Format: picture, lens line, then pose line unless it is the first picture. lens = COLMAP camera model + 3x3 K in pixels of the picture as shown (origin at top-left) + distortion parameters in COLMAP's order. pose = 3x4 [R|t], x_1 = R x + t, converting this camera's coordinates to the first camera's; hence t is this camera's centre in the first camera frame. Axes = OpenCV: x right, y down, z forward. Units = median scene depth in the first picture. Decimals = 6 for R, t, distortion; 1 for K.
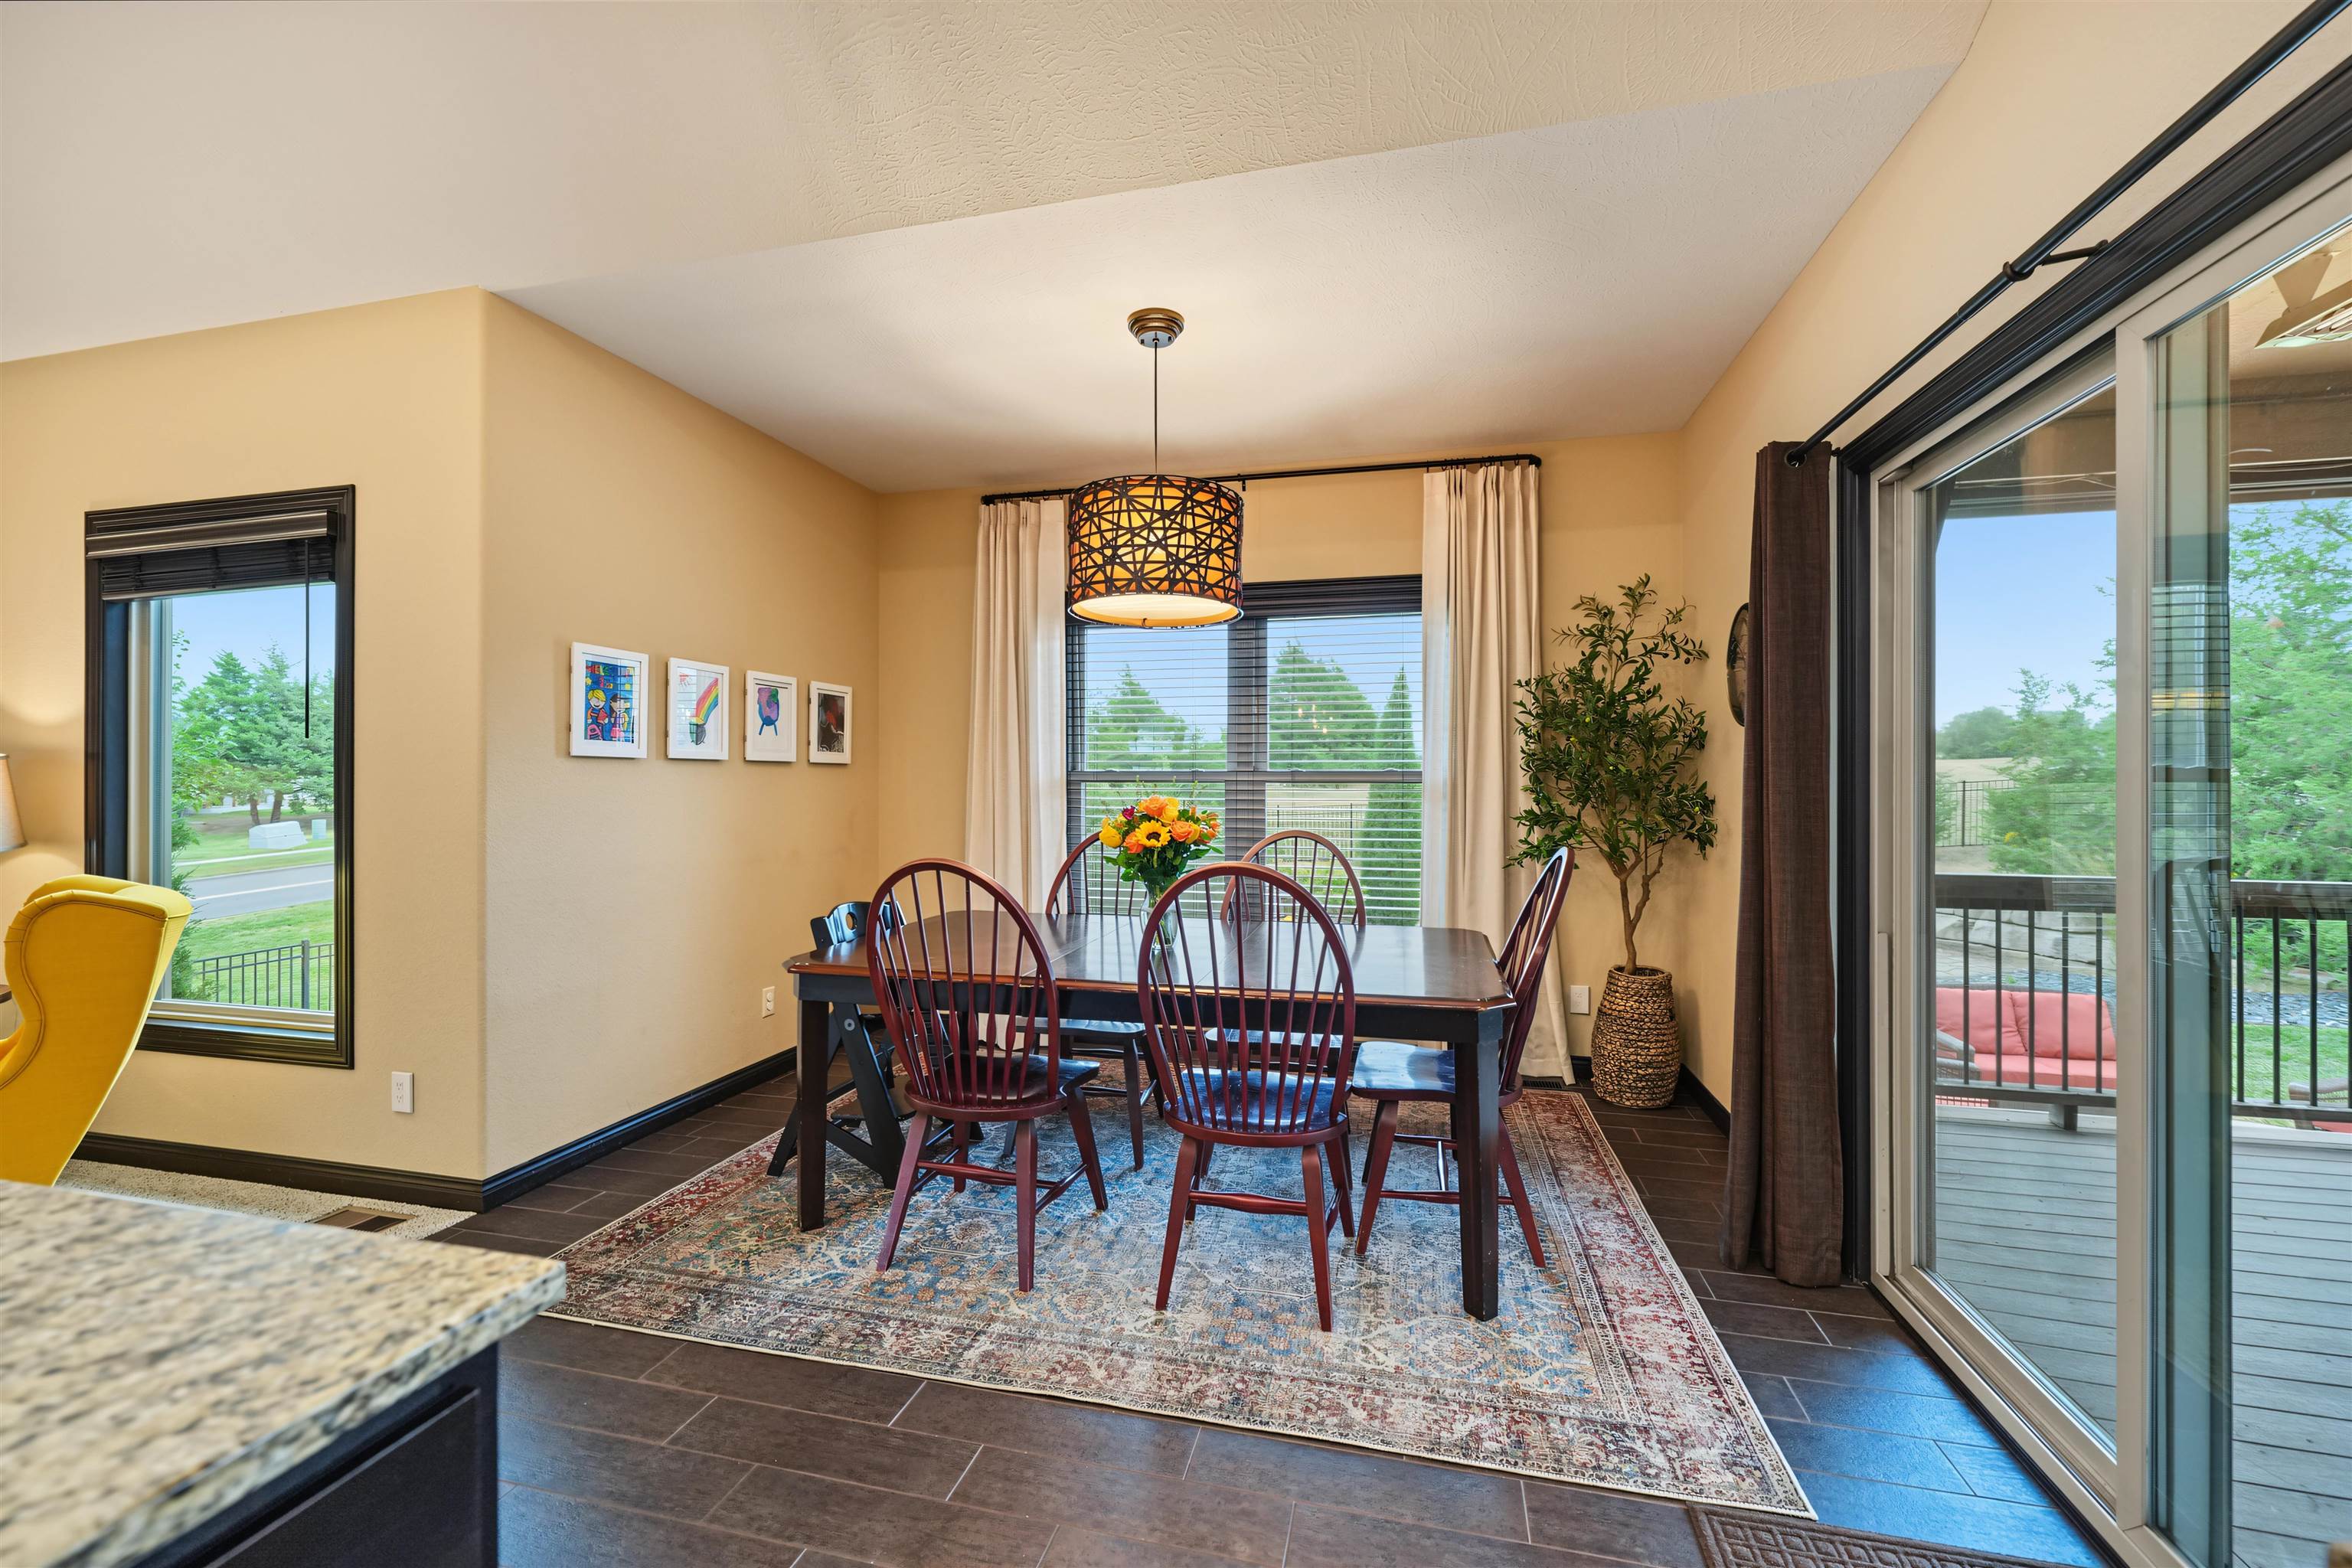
lens RADIAL K [[960.7, 0, 1182.5], [0, 960.7, 778.3], [0, 0, 1]] dist [-0.003012, 0.000940]
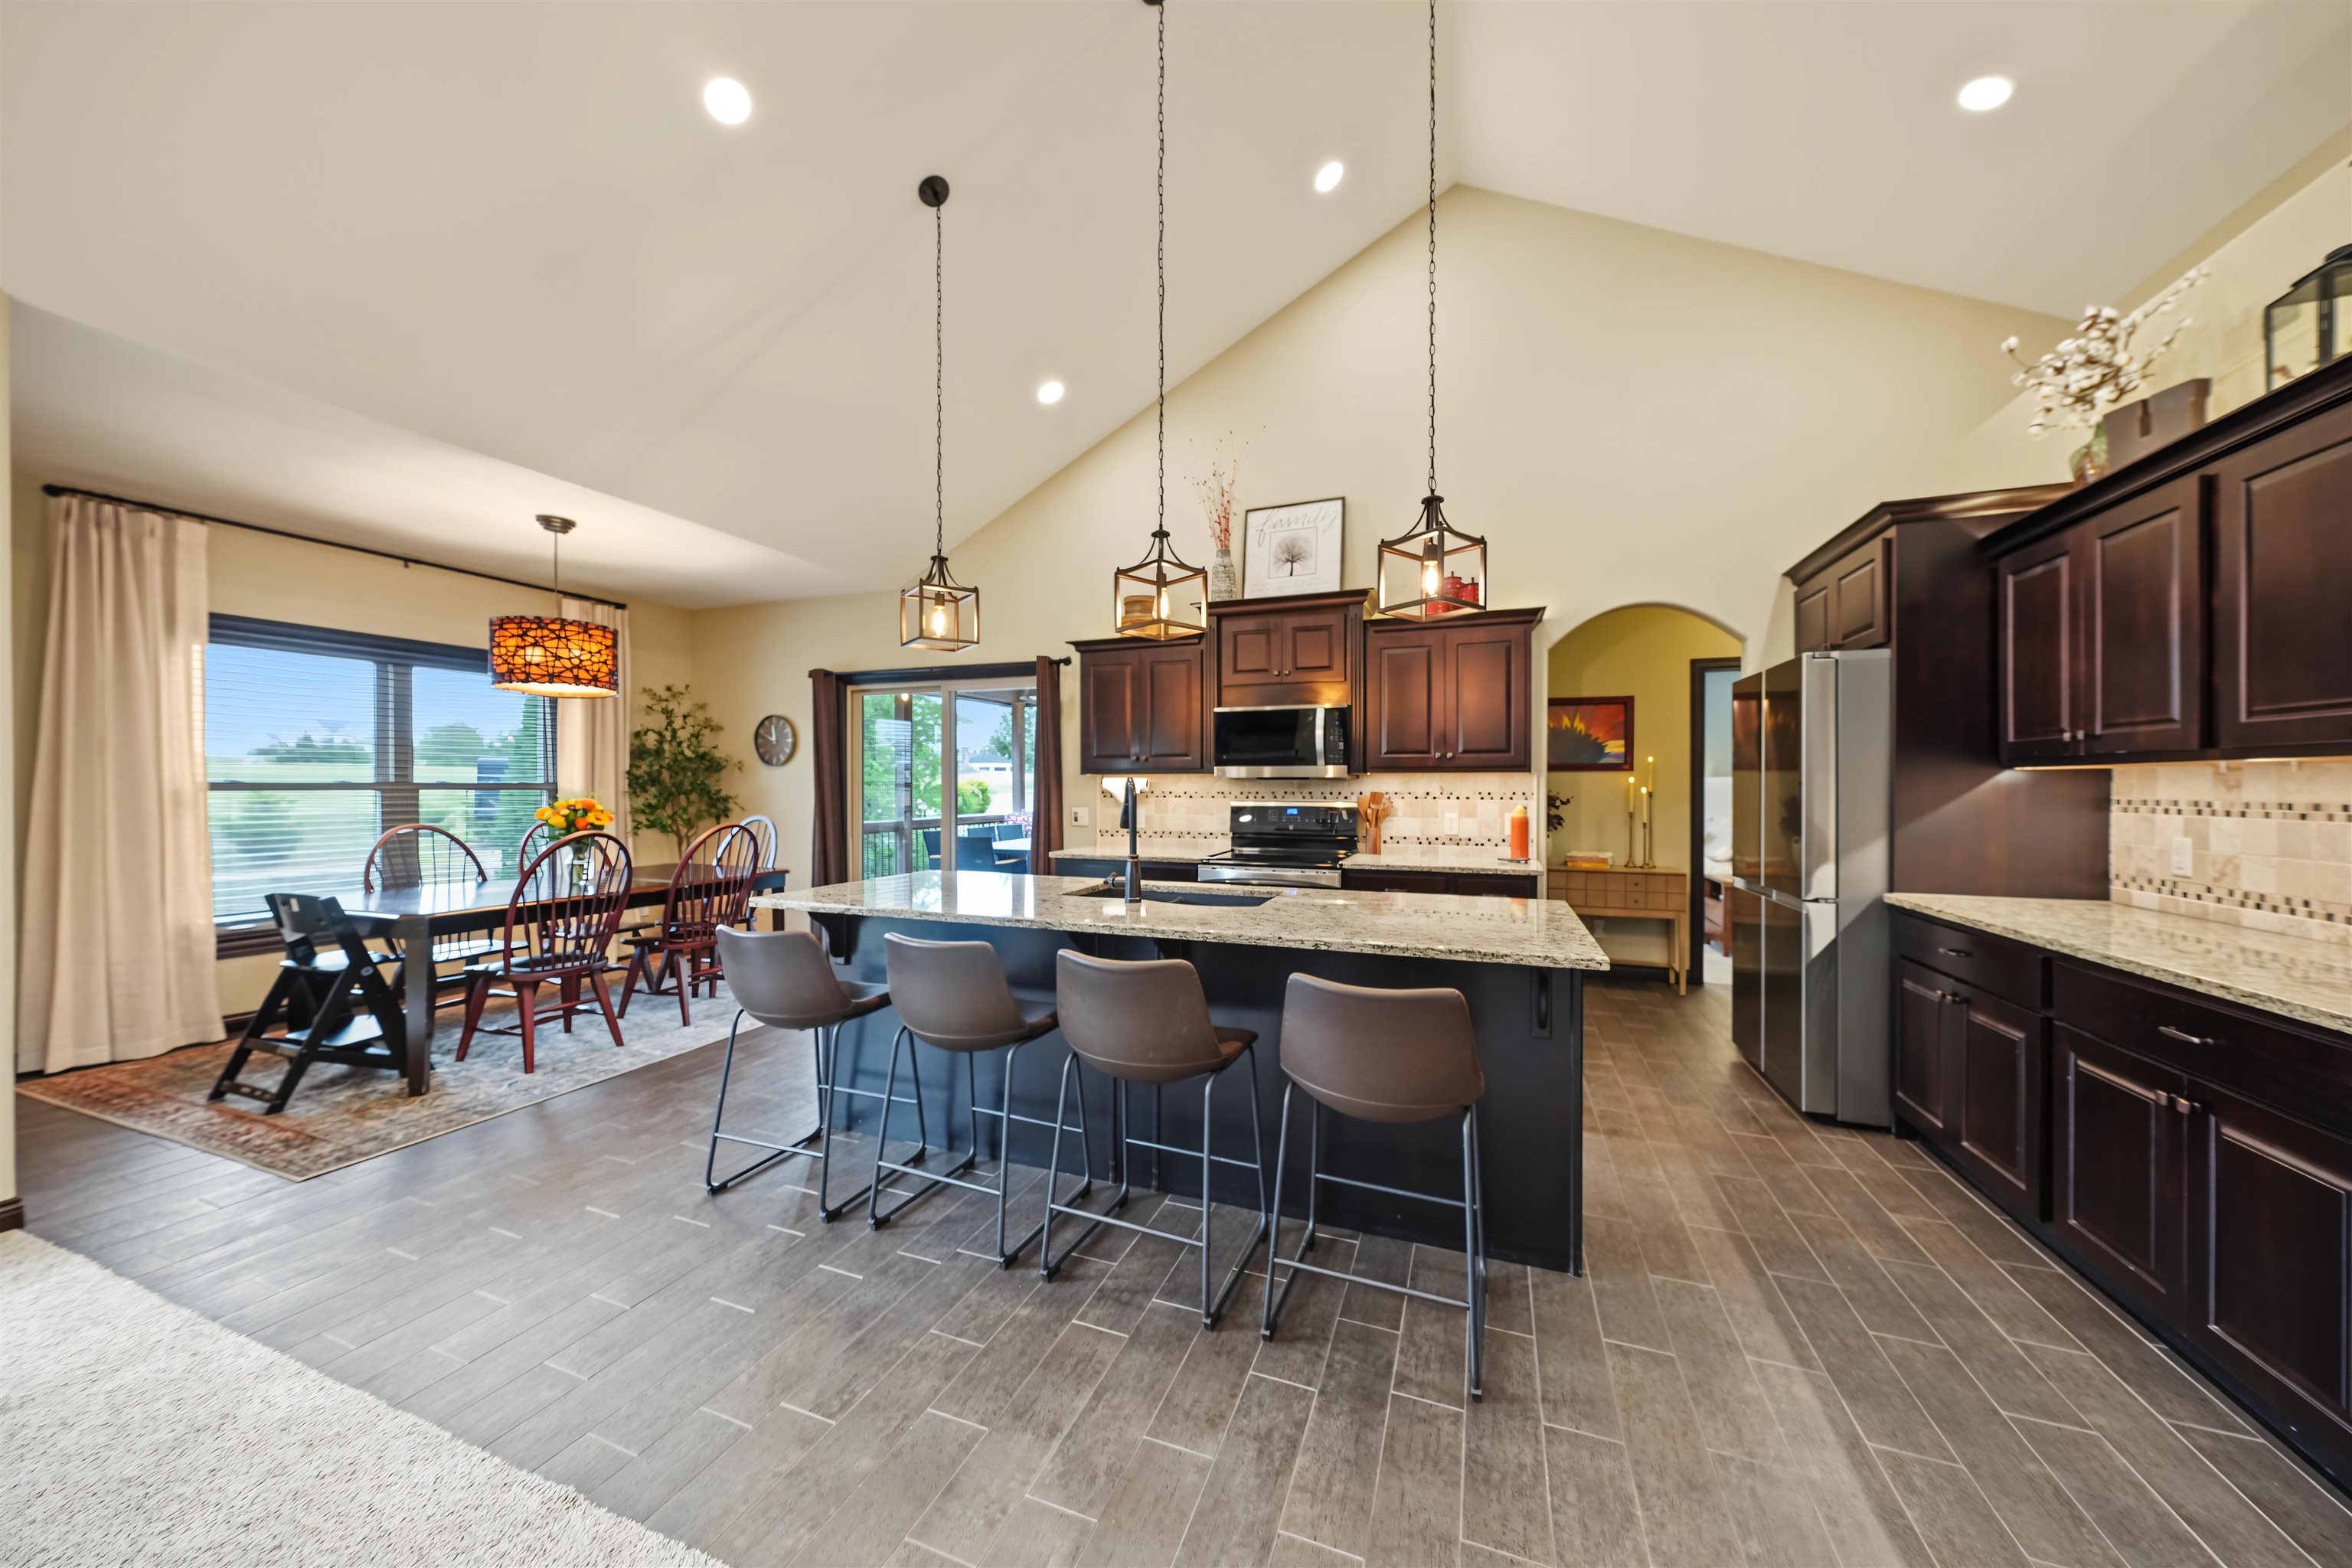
lens RADIAL K [[800.1, 0, 1177.1], [0, 800.1, 783.9], [0, 0, 1]] dist [0.000520, 0.000055]
pose [[0.129094, -0.000226, 0.991632, -1.369575], [-0.002212, 0.999997, 0.000516, -0.011022], [-0.991630, -0.002260, 0.129093, -0.293493]]
